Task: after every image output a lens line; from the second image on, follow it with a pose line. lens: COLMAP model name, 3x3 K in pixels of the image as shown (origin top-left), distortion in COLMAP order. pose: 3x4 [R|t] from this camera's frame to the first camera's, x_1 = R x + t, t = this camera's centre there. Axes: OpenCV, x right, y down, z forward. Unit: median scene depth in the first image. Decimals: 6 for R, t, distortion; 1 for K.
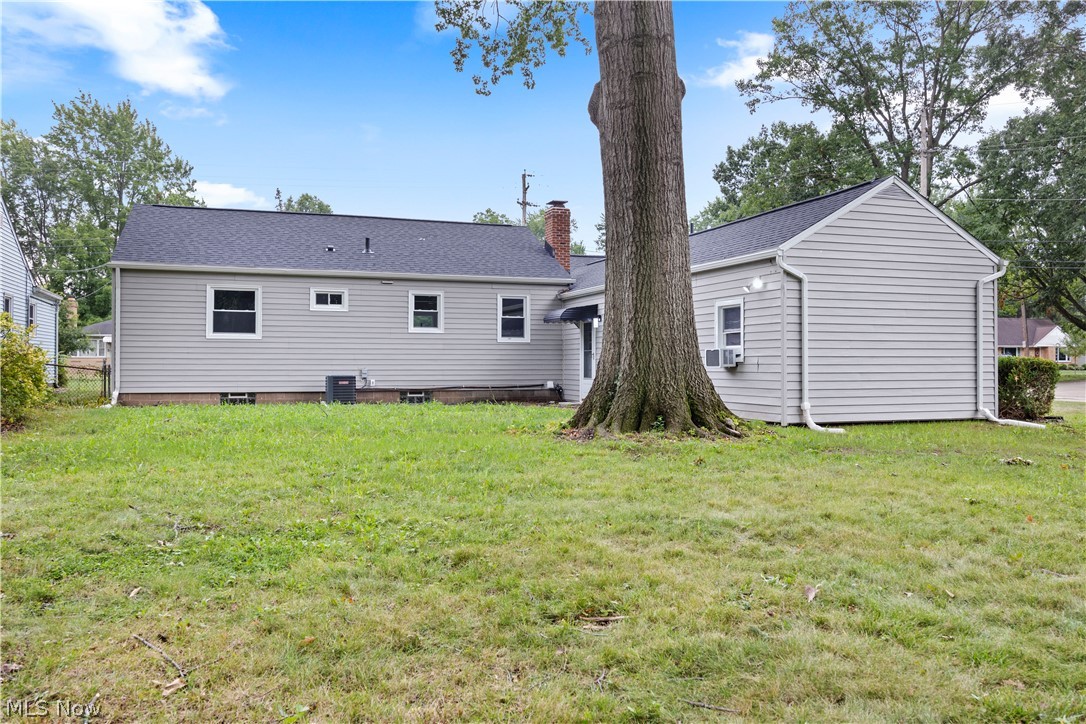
lens RADIAL K [[844.9, 0, 543.0], [0, 844.9, 362.0], [0, 0, 1]] dist [0.007677, 0.004181]
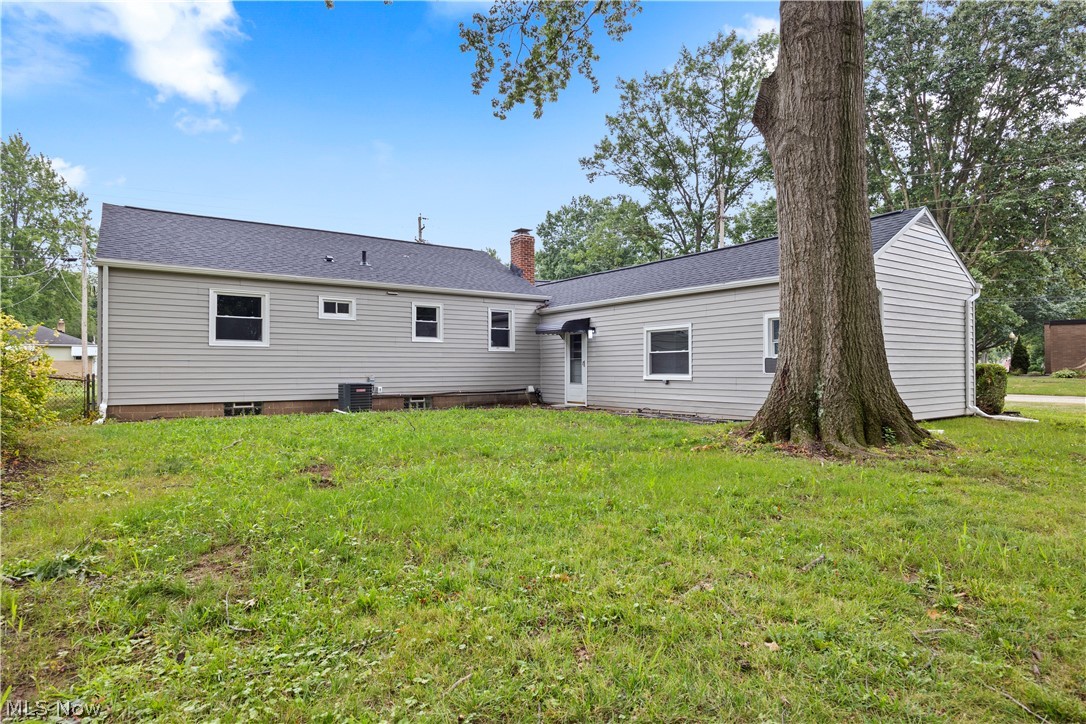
lens RADIAL K [[602.3, 0, 543.7], [0, 602.3, 369.7], [0, 0, 1]] dist [0.001654, -0.000716]
pose [[0.962252, -0.004031, 0.272131, -0.205356], [0.003230, 0.999989, 0.003391, -0.001795], [-0.272142, -0.002384, 0.962254, 0.231691]]
